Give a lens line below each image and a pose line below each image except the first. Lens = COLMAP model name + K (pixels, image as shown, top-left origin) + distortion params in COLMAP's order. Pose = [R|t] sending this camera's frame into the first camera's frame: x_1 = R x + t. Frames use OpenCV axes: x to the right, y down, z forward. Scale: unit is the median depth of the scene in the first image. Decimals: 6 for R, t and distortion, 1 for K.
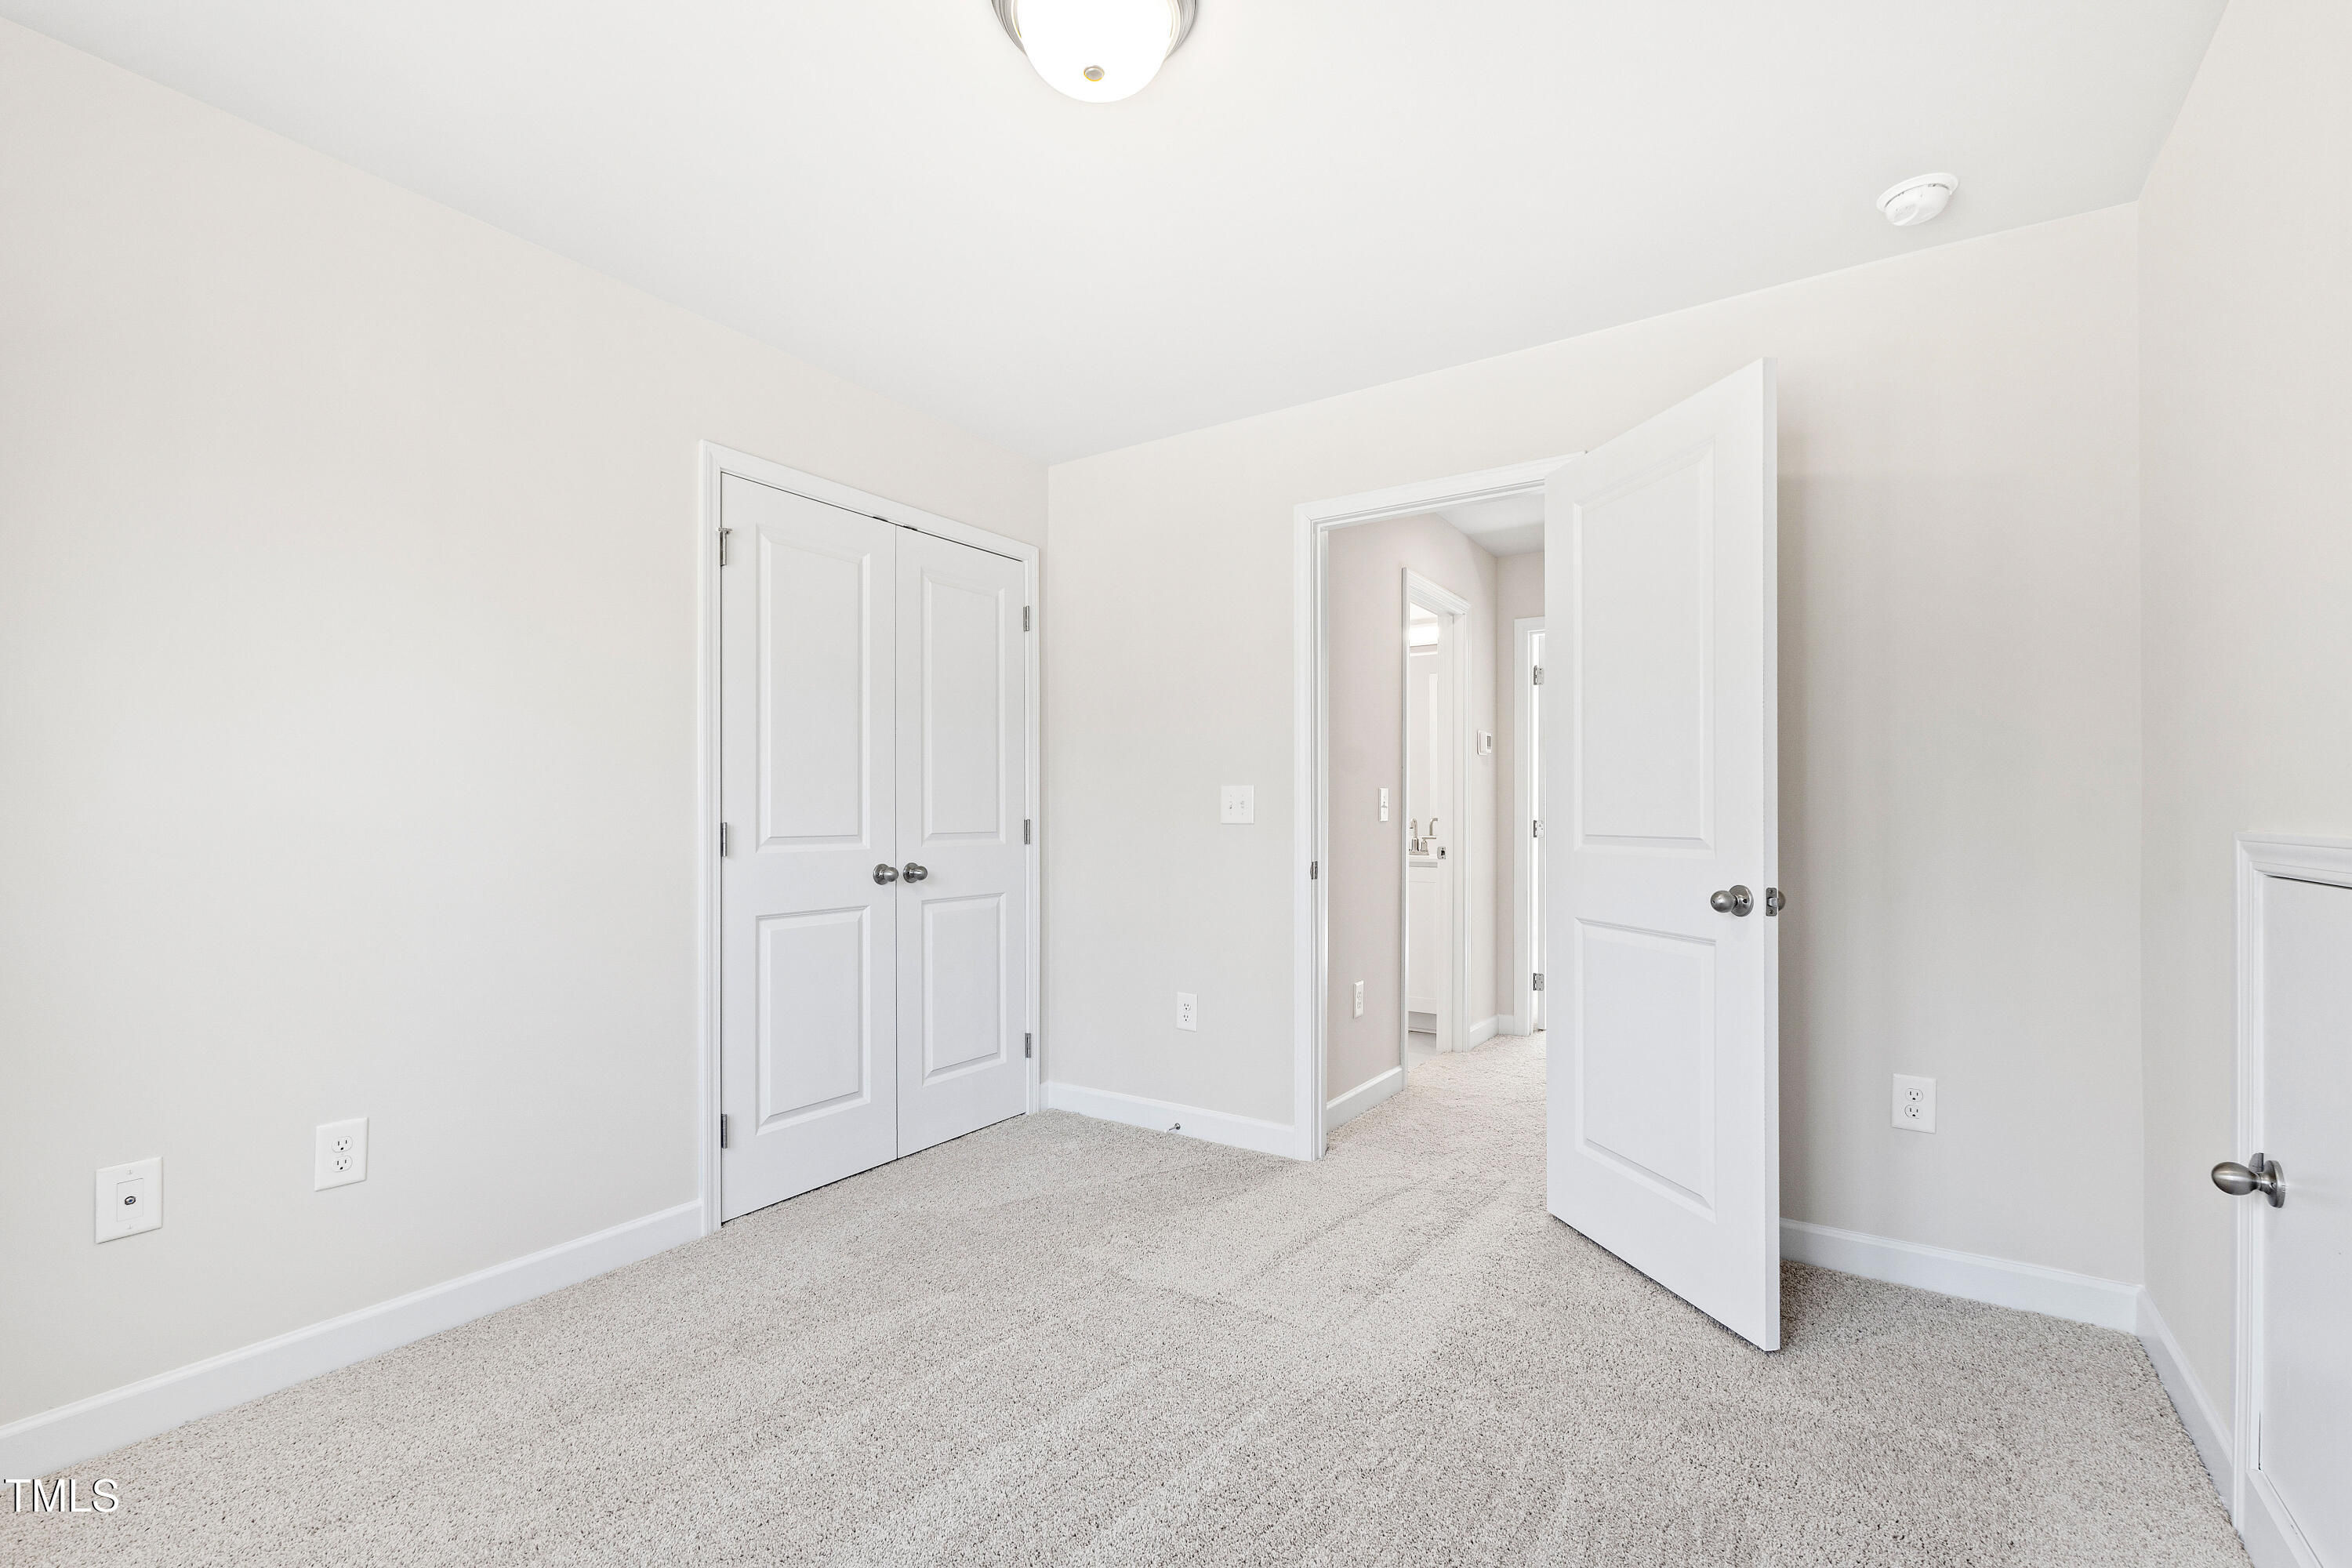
lens RADIAL K [[1038.6, 0, 1170.7], [0, 1038.6, 811.2], [0, 0, 1]] dist [0.009332, -0.003802]
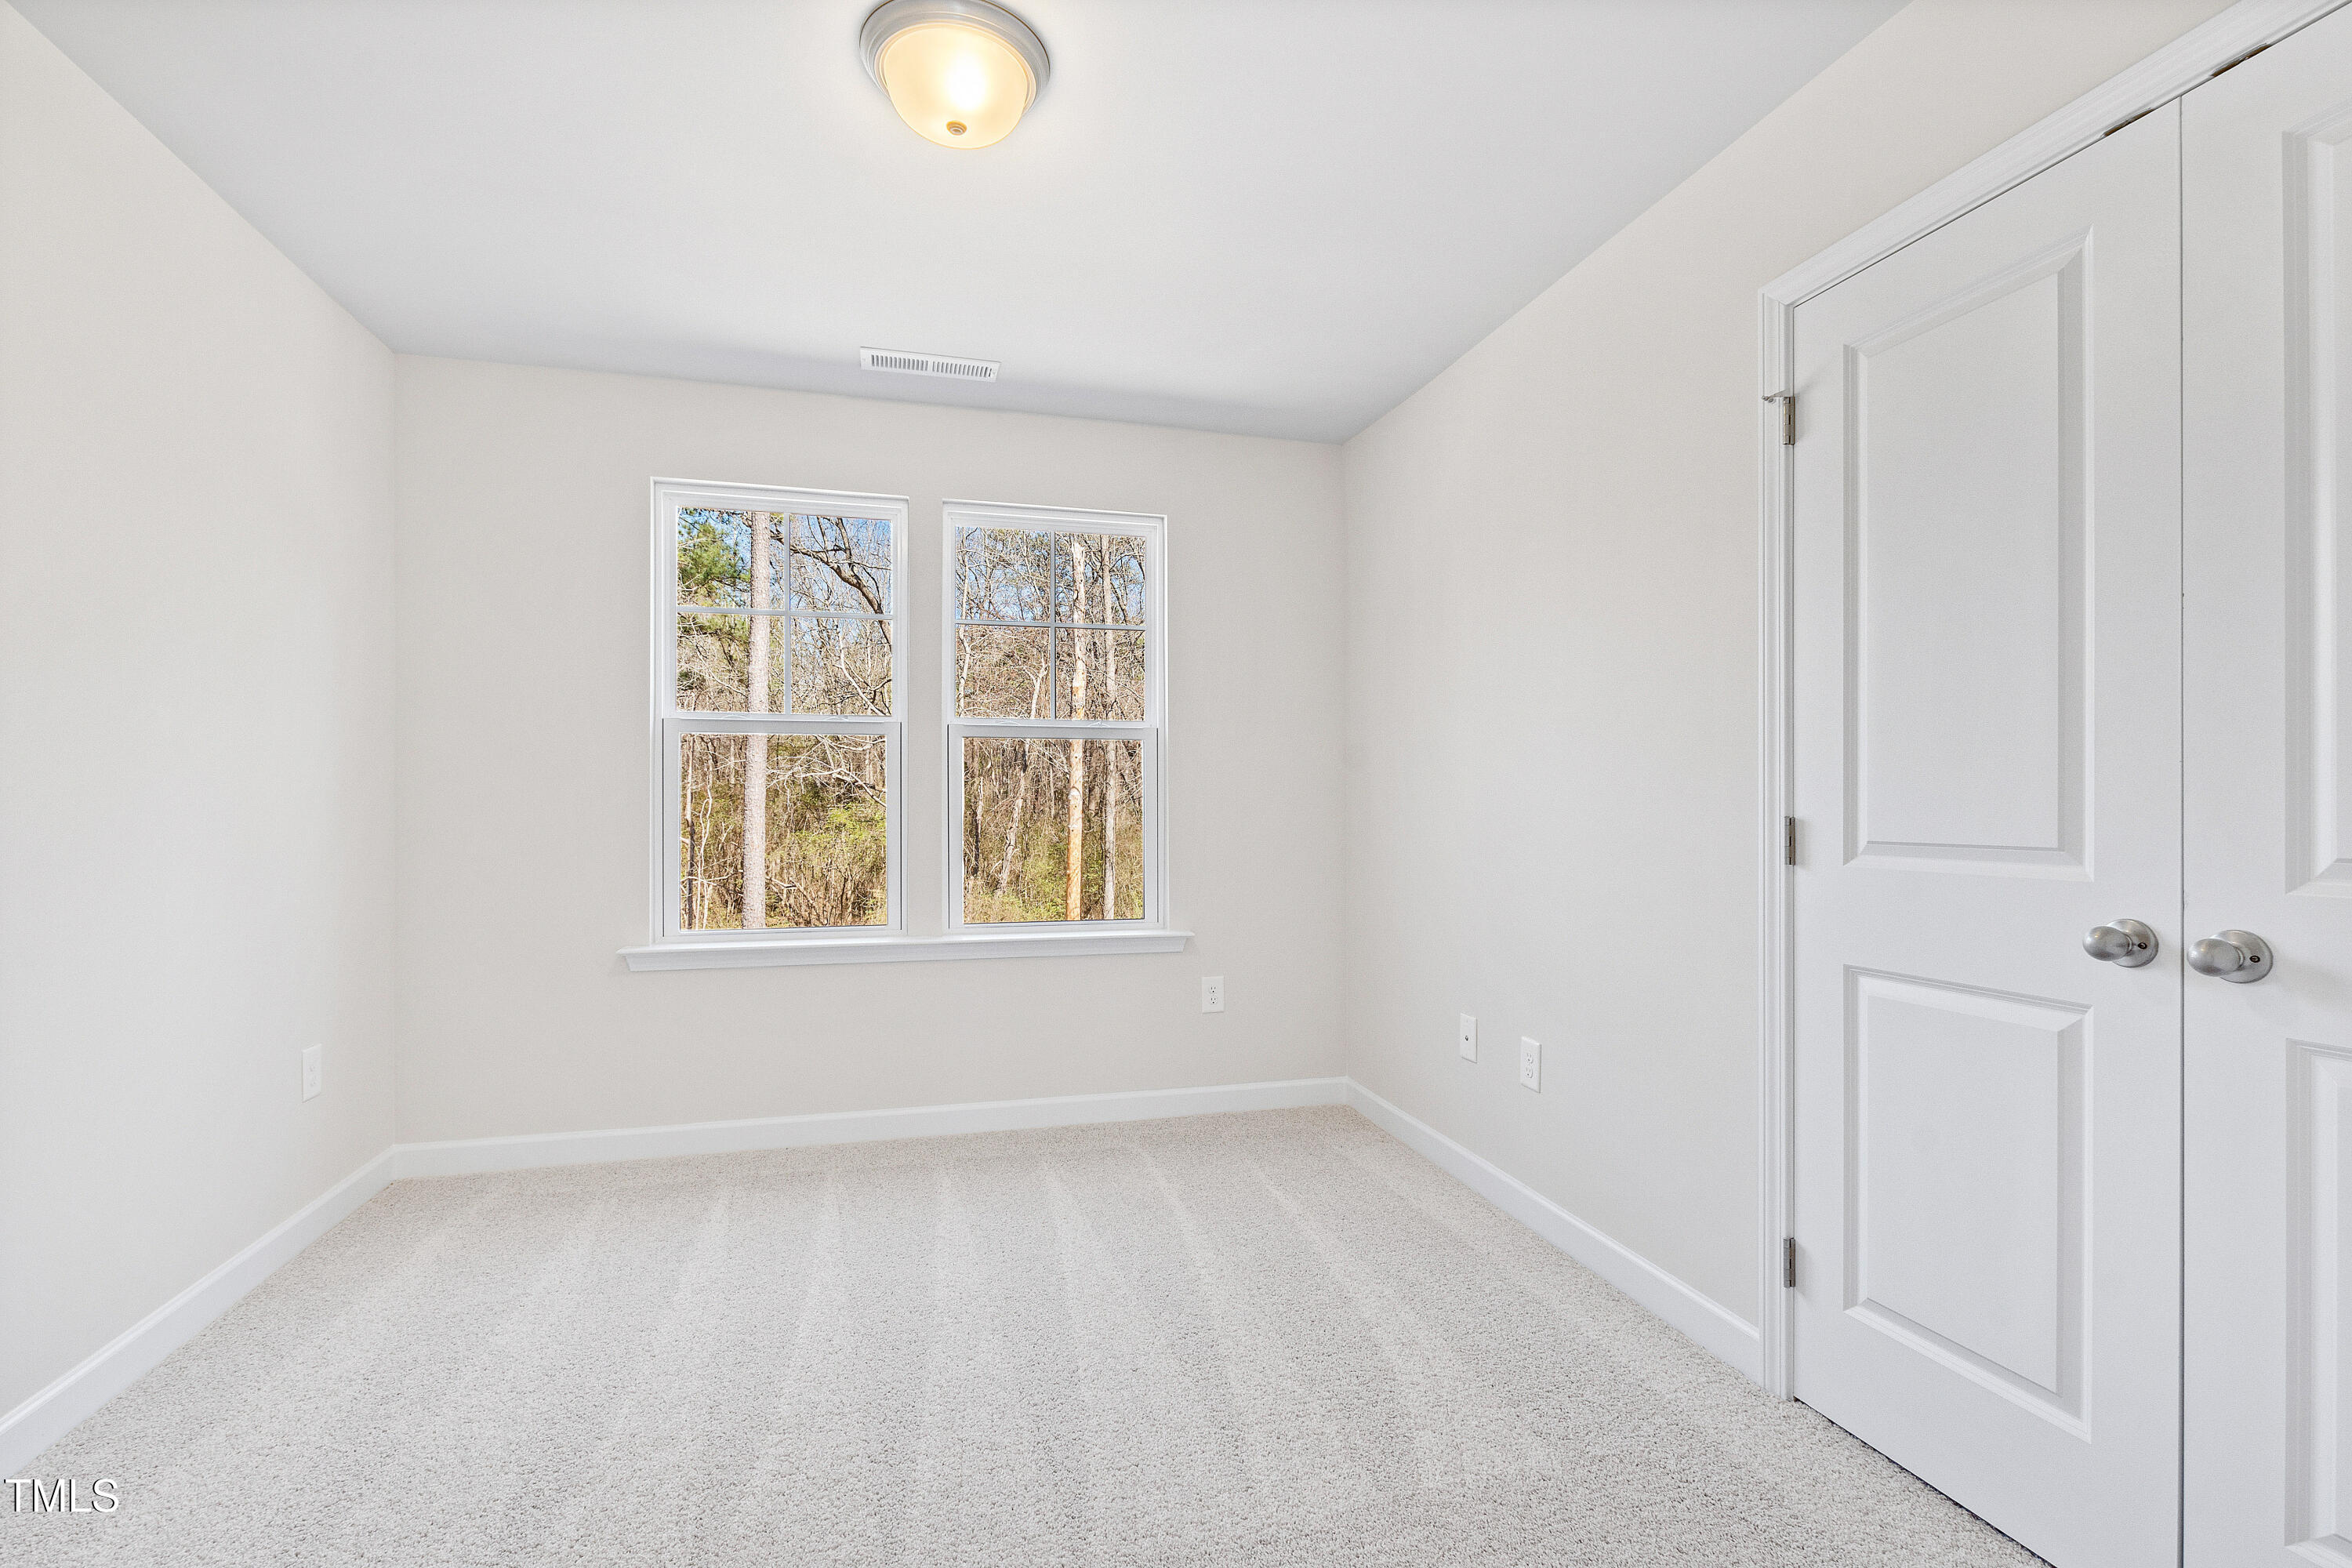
lens RADIAL K [[1038.6, 0, 1170.7], [0, 1038.6, 811.2], [0, 0, 1]] dist [0.009332, -0.003802]
pose [[-0.655358, 0.003428, -0.755310, 0.320473], [-0.000742, 0.999986, 0.005182, 0.004126], [0.755318, 0.003956, -0.655347, 1.011435]]
